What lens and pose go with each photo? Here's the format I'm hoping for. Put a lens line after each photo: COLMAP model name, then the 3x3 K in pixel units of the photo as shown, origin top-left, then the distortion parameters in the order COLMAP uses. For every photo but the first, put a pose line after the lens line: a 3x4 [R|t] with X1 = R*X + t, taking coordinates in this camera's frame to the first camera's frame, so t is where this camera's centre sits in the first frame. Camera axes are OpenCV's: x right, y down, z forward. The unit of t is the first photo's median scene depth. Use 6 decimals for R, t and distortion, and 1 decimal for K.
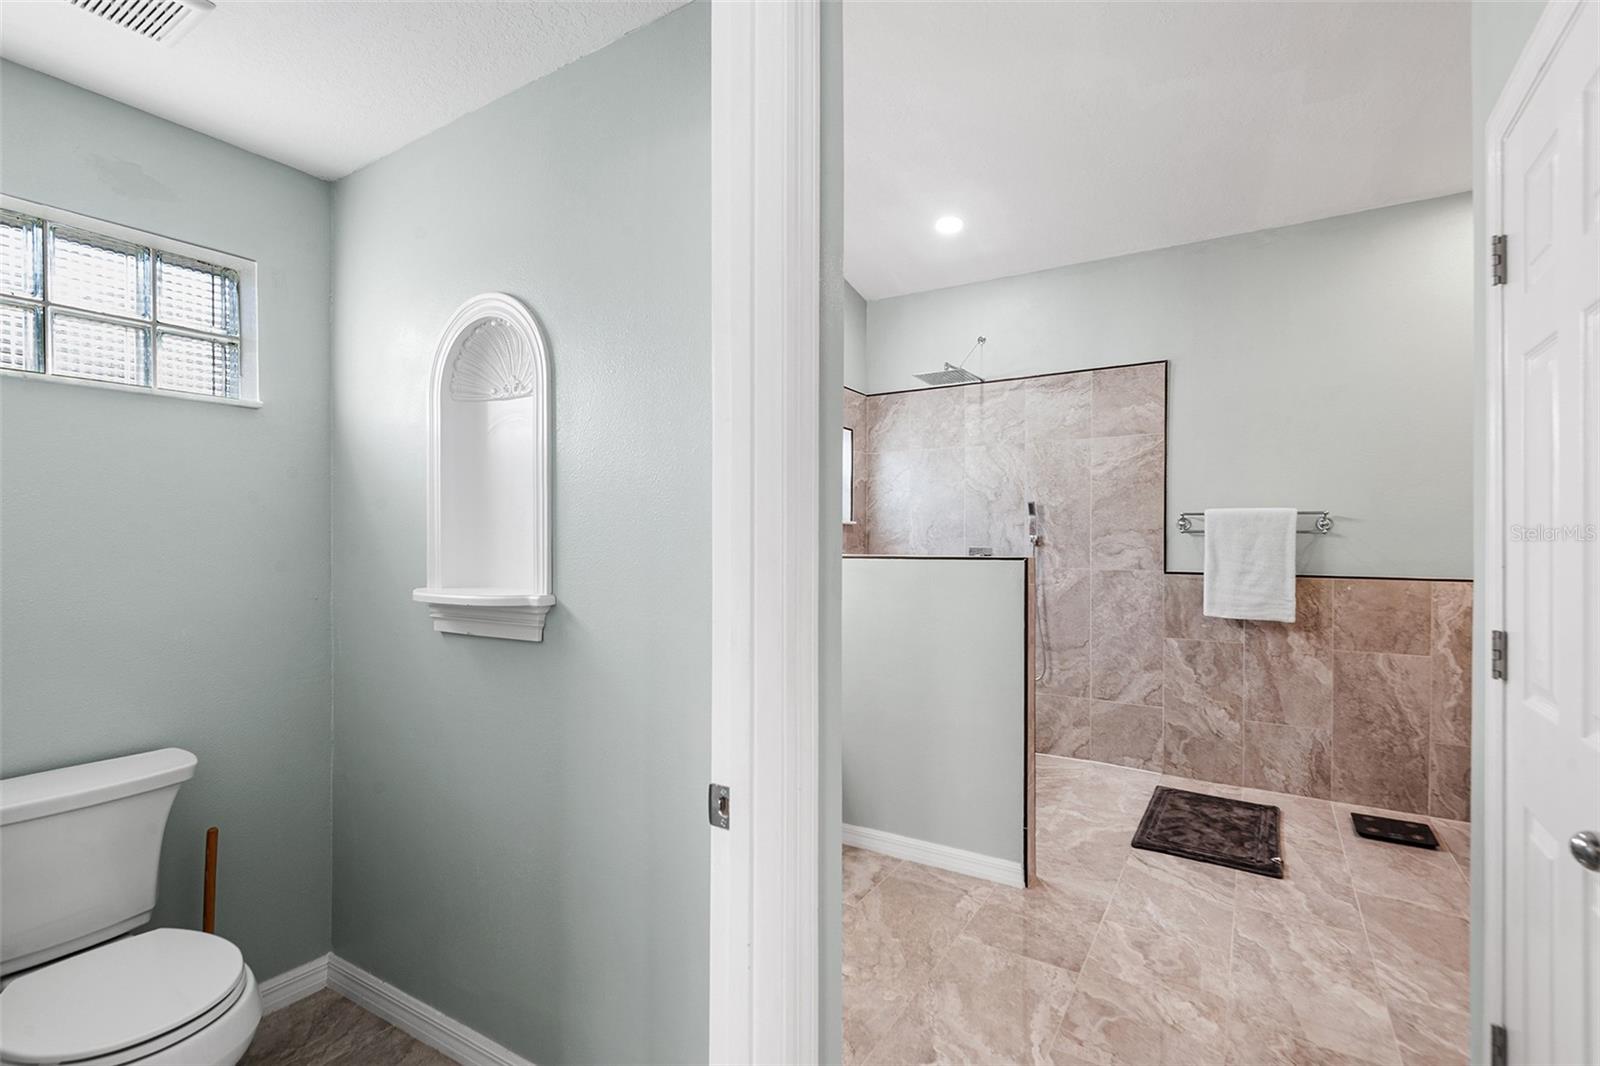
lens RADIAL K [[734.5, 0, 795.1], [0, 734.5, 534.3], [0, 0, 1]] dist [0.040554, -0.023700]
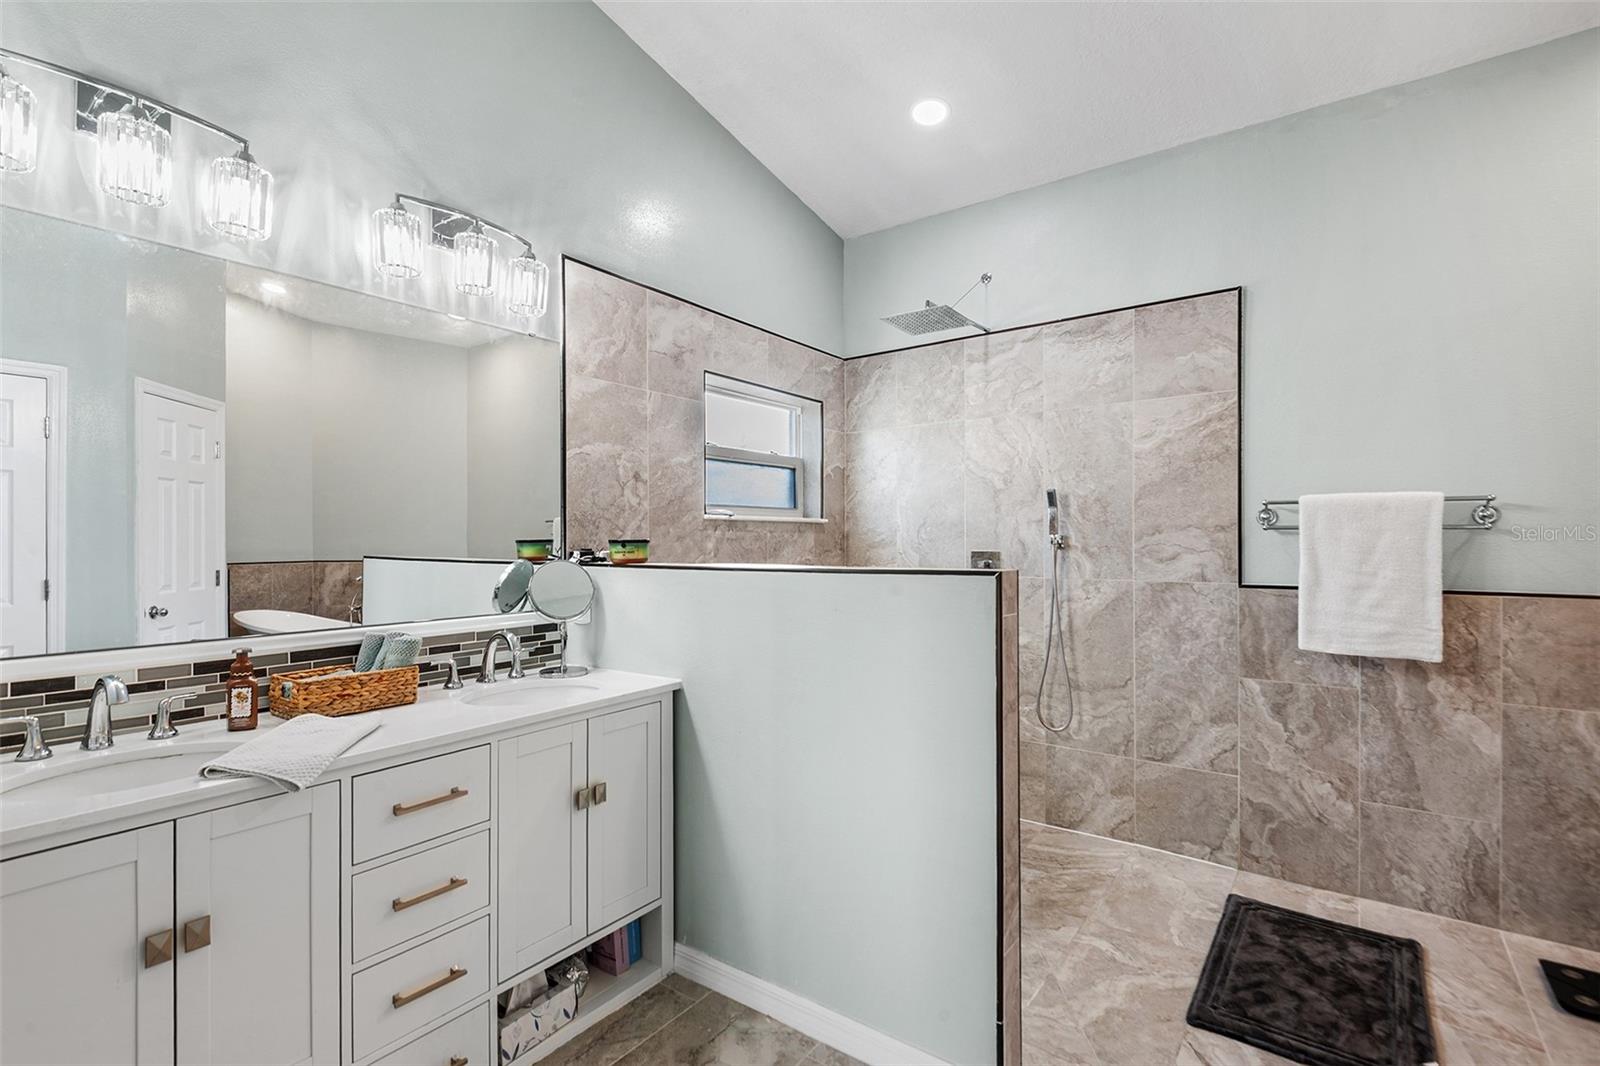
lens RADIAL K [[733.9, 0, 796.5], [0, 733.9, 536.5], [0, 0, 1]] dist [0.027410, -0.013891]
pose [[0.996826, -0.007606, -0.079242, 0.139743], [0.007731, 0.999969, 0.001270, -0.000102], [0.079230, -0.001879, 0.996855, 0.274408]]
